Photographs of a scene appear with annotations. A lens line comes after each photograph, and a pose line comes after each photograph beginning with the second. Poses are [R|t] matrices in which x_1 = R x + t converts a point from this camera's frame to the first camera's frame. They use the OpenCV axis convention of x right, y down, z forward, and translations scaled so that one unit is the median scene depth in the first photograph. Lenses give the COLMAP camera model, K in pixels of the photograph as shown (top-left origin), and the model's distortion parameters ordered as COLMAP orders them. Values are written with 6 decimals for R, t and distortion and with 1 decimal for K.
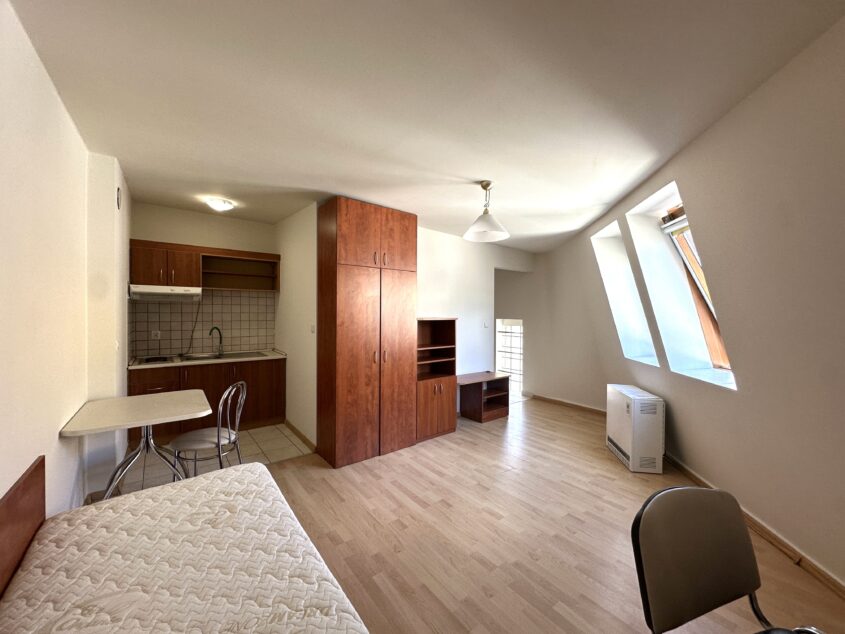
lens RADIAL K [[336.3, 0, 425.2], [0, 336.3, 316.1], [0, 0, 1]] dist [-0.002340, 0.000012]
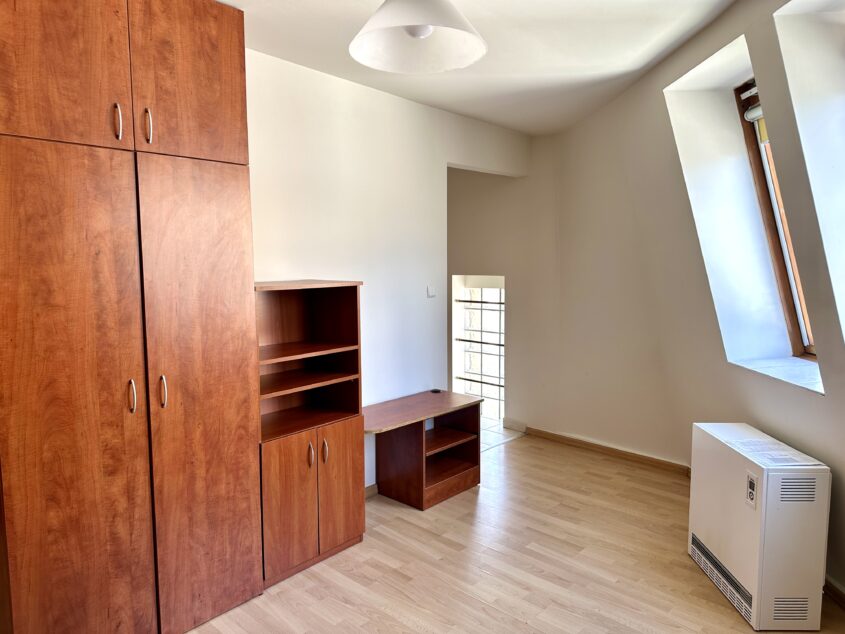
lens RADIAL K [[592.2, 0, 419.8], [0, 592.2, 315.3], [0, 0, 1]] dist [0.048322, -0.051358]
pose [[0.988050, -0.026704, 0.151802, 0.063909], [0.012979, 0.995794, 0.090695, -0.021271], [-0.153585, -0.087641, 0.984241, 0.297667]]
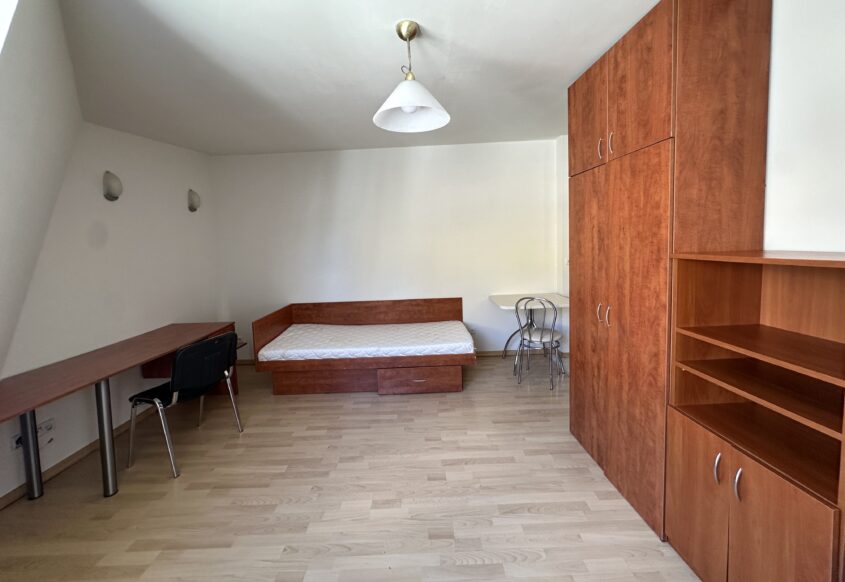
lens RADIAL K [[344.3, 0, 419.9], [0, 344.3, 261.9], [0, 0, 1]] dist [-0.010166, 0.001153]
pose [[-0.614047, 0.065484, -0.786548, 0.517660], [0.024302, 0.997648, 0.064087, -0.017736], [0.788895, 0.020238, -0.614194, 1.072056]]
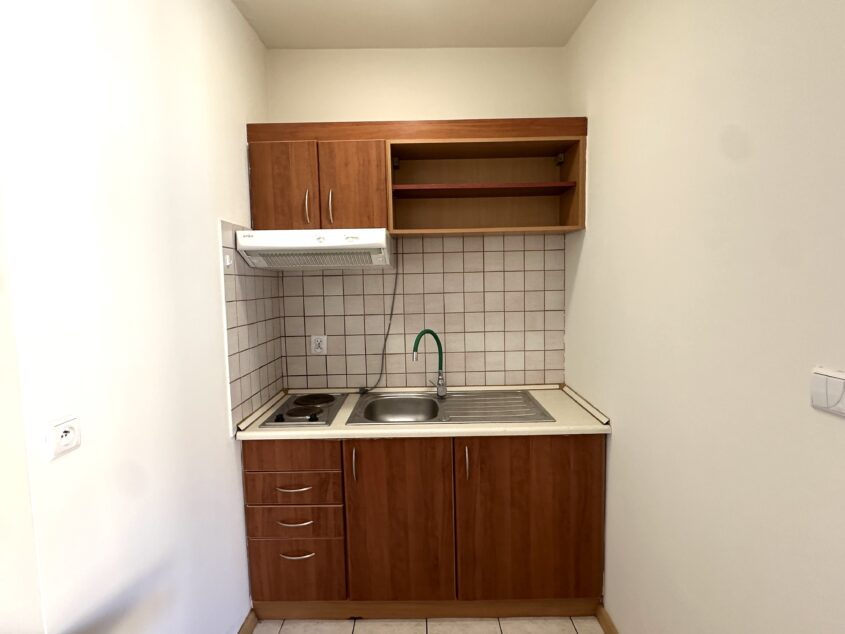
lens RADIAL K [[449.5, 0, 418.4], [0, 449.5, 319.2], [0, 0, 1]] dist [-0.013539, -0.000945]
pose [[0.783102, 0.032852, -0.621024, -0.356231], [0.018691, 0.996909, 0.076306, -0.024807], [0.621612, -0.071363, 0.780068, 0.682589]]
